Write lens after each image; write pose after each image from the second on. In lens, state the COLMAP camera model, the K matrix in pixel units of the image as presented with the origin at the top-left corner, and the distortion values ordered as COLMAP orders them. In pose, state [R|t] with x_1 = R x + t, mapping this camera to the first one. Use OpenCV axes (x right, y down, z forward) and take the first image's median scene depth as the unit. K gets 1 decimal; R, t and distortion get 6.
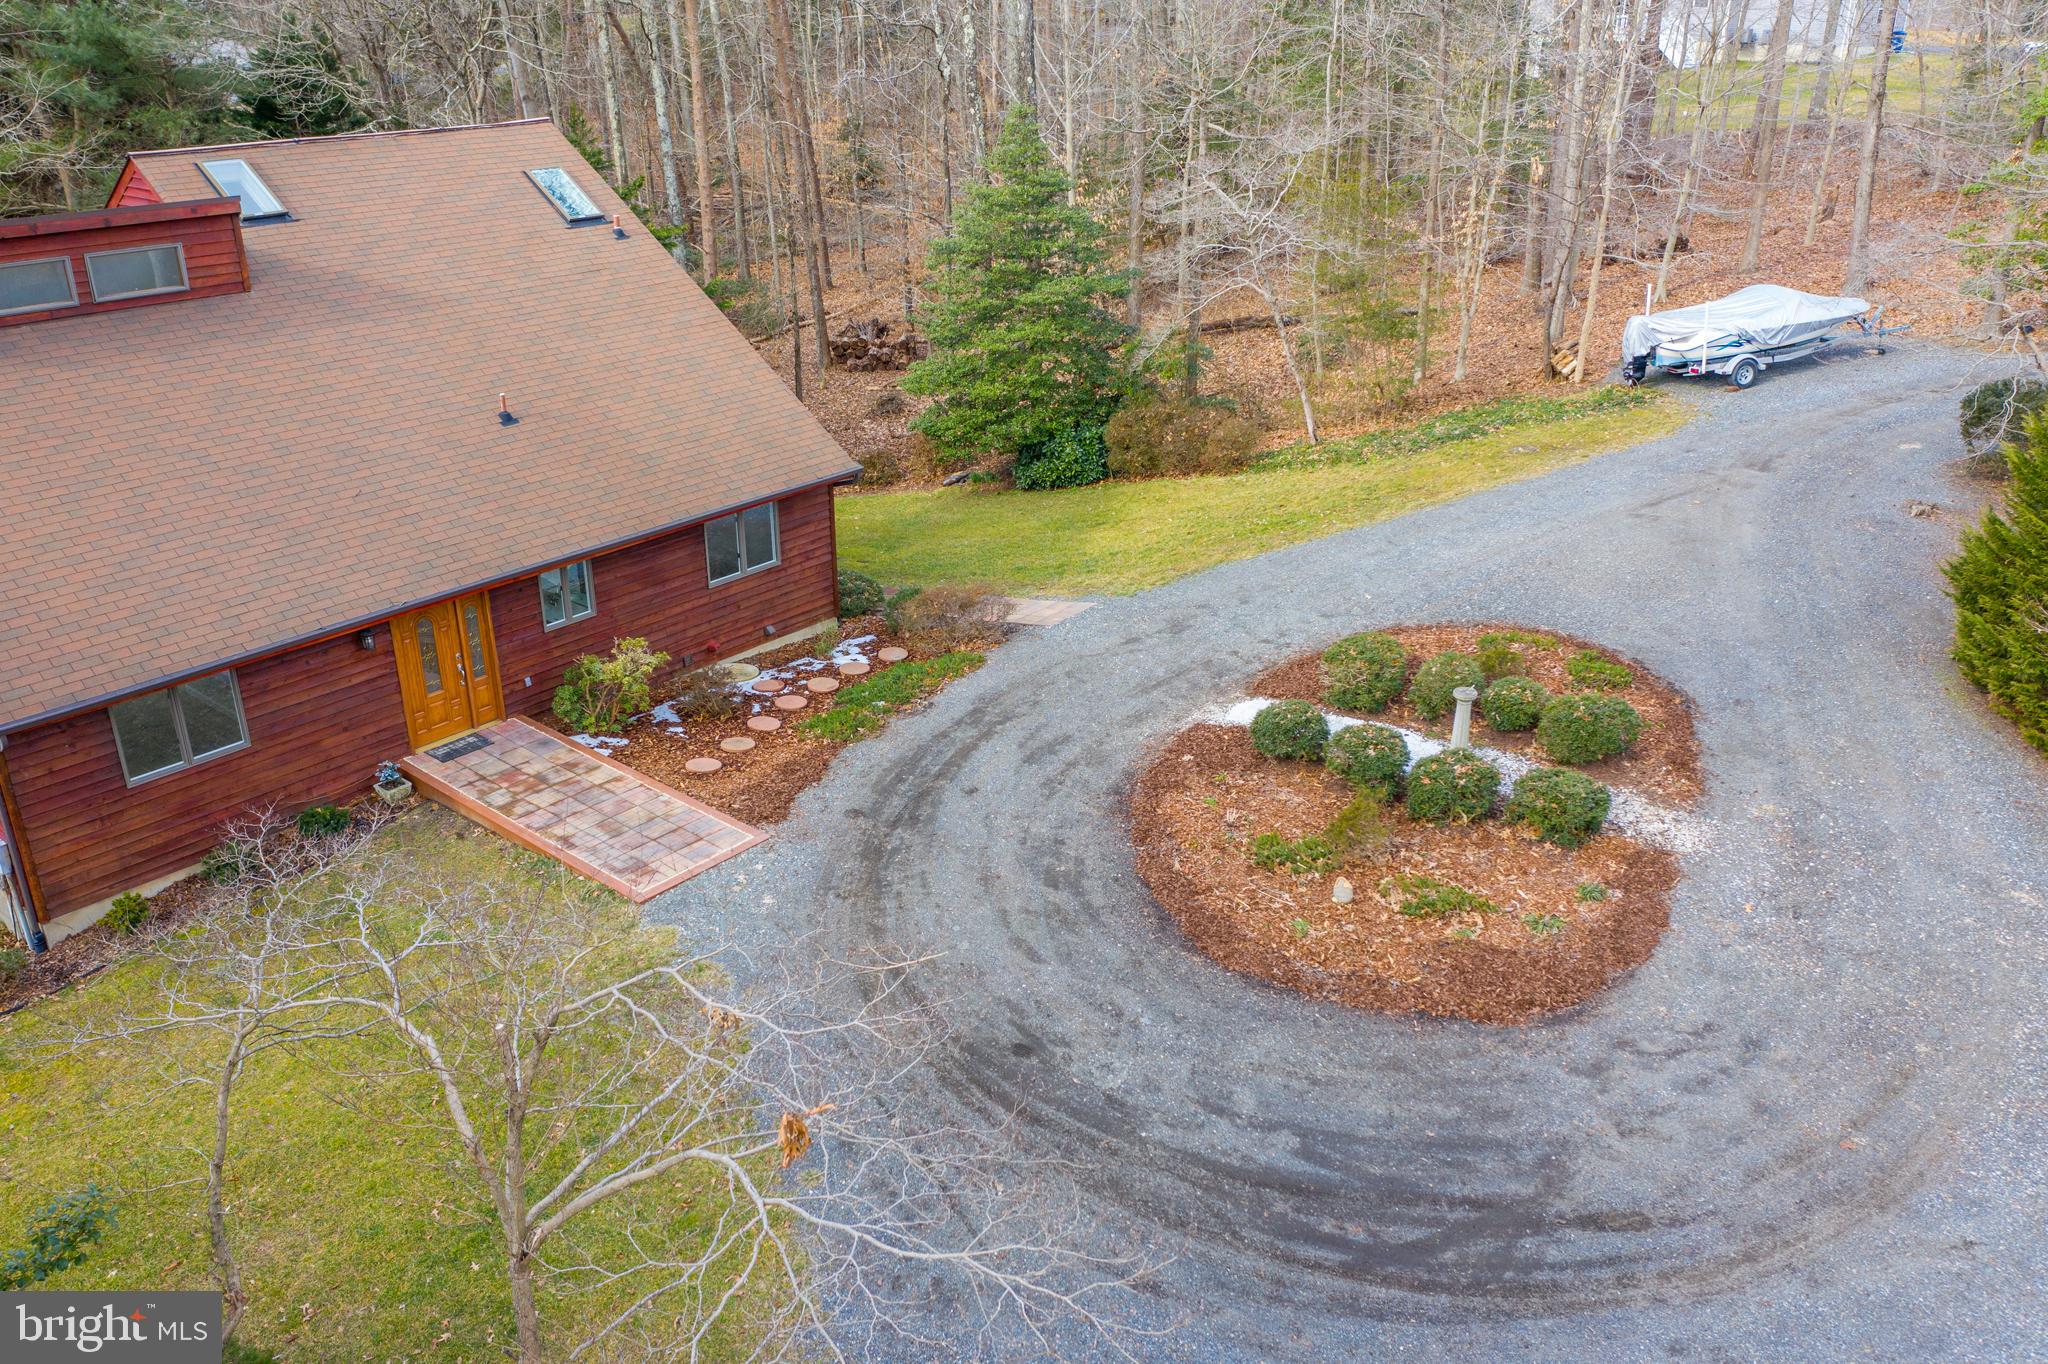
lens RADIAL K [[1620.1, 0, 1024.0], [0, 1620.1, 682.0], [0, 0, 1]] dist [-0.015088, 0.001073]
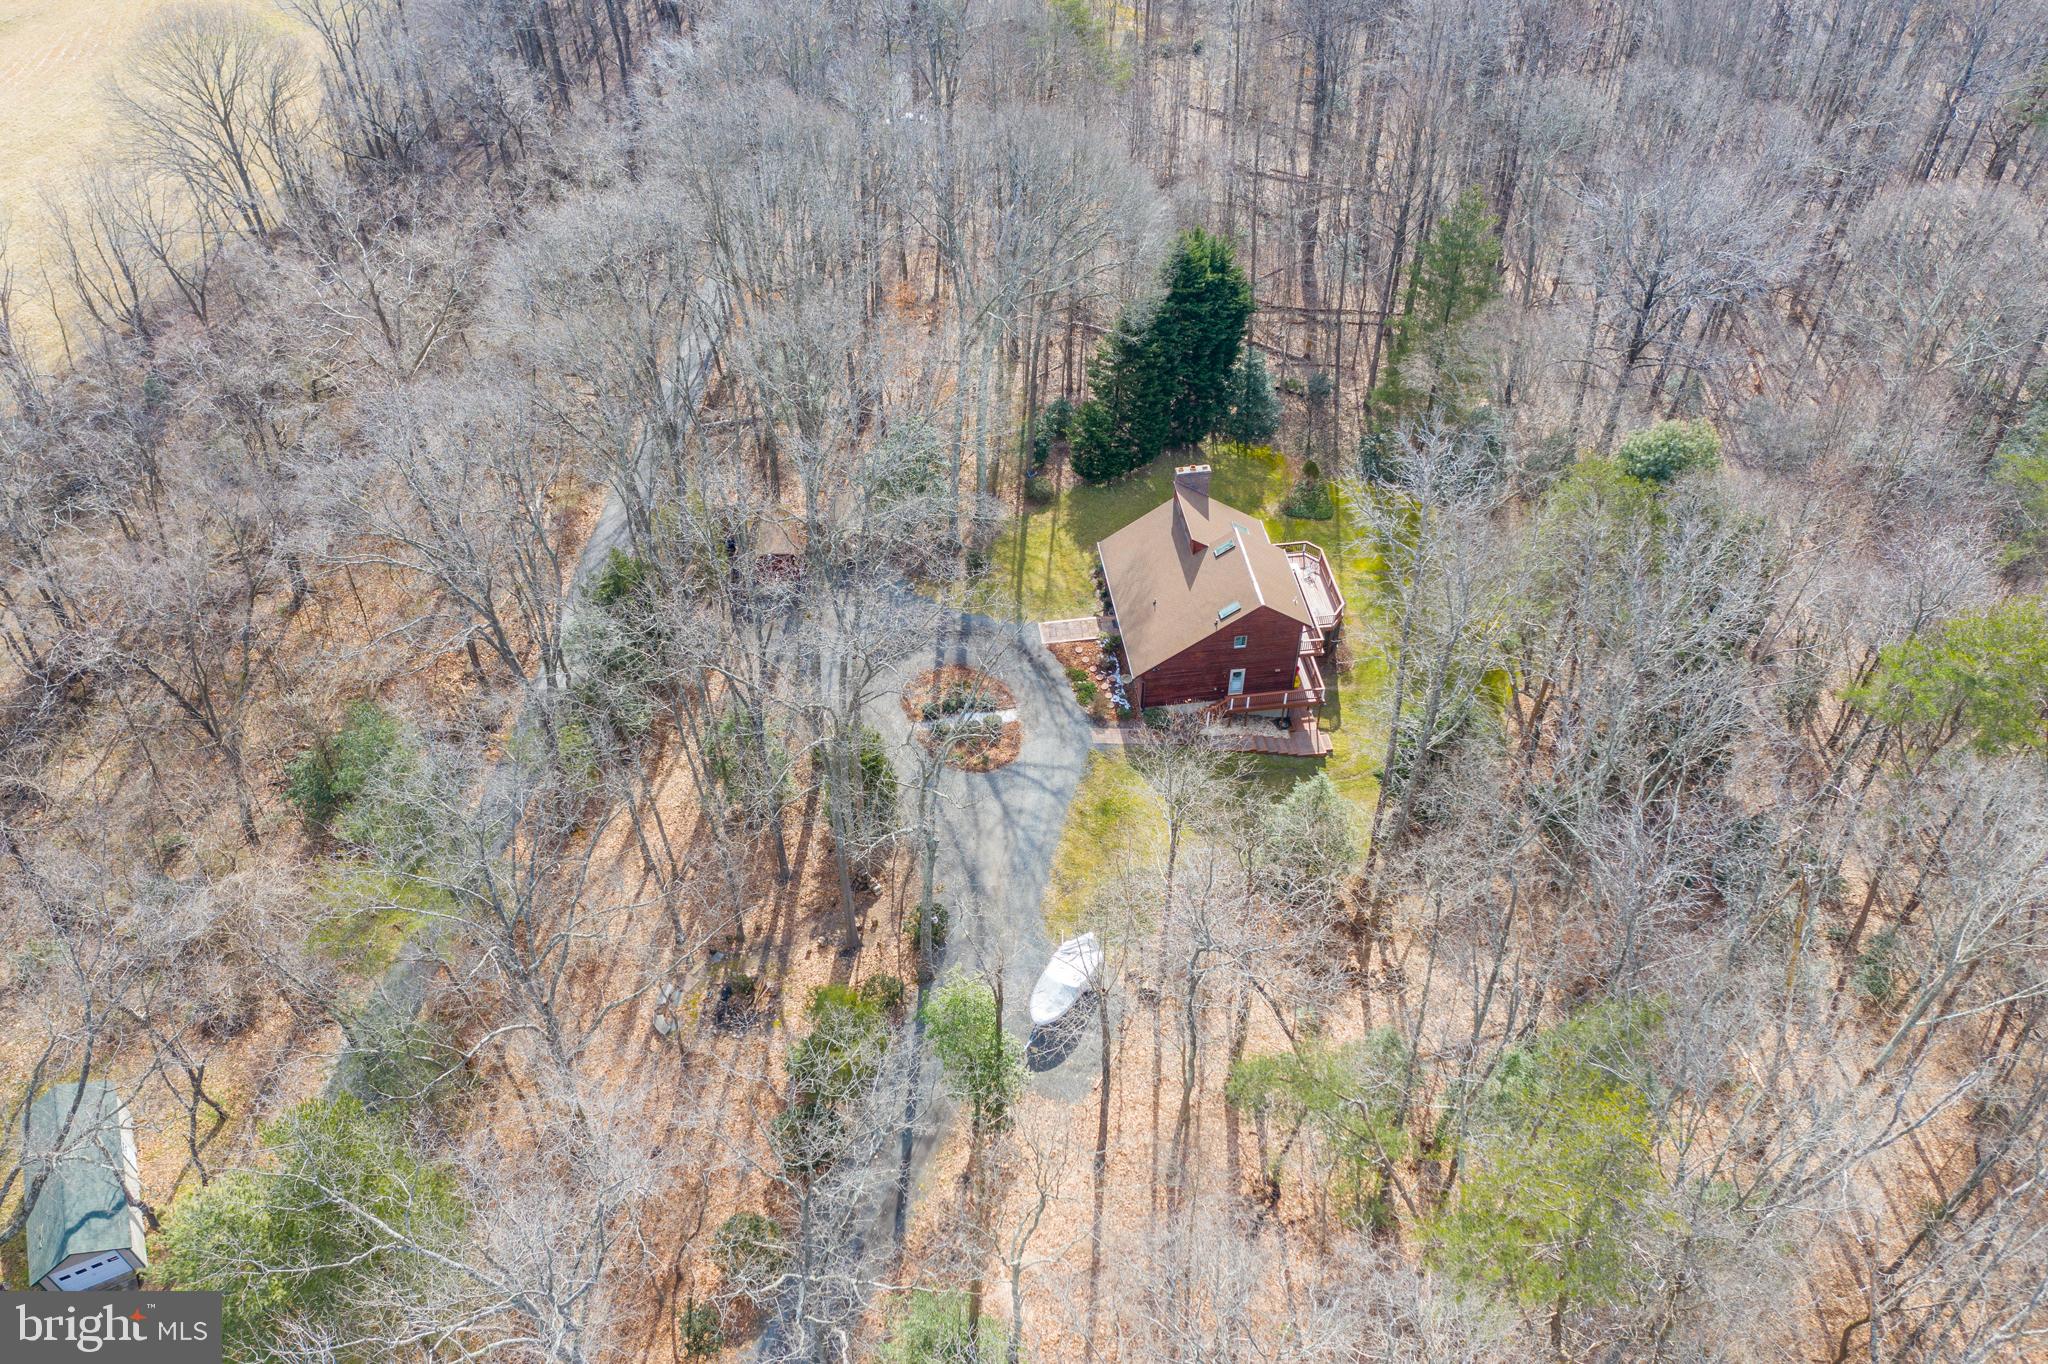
lens RADIAL K [[1644.0, 0, 1024.0], [0, 1644.0, 682.0], [0, 0, 1]] dist [-0.001308, 0.000950]
pose [[-0.675616, 0.528772, -0.513754, 2.589492], [-0.279908, 0.460701, 0.842263, -4.160828], [0.682052, 0.712850, -0.163250, 1.865637]]
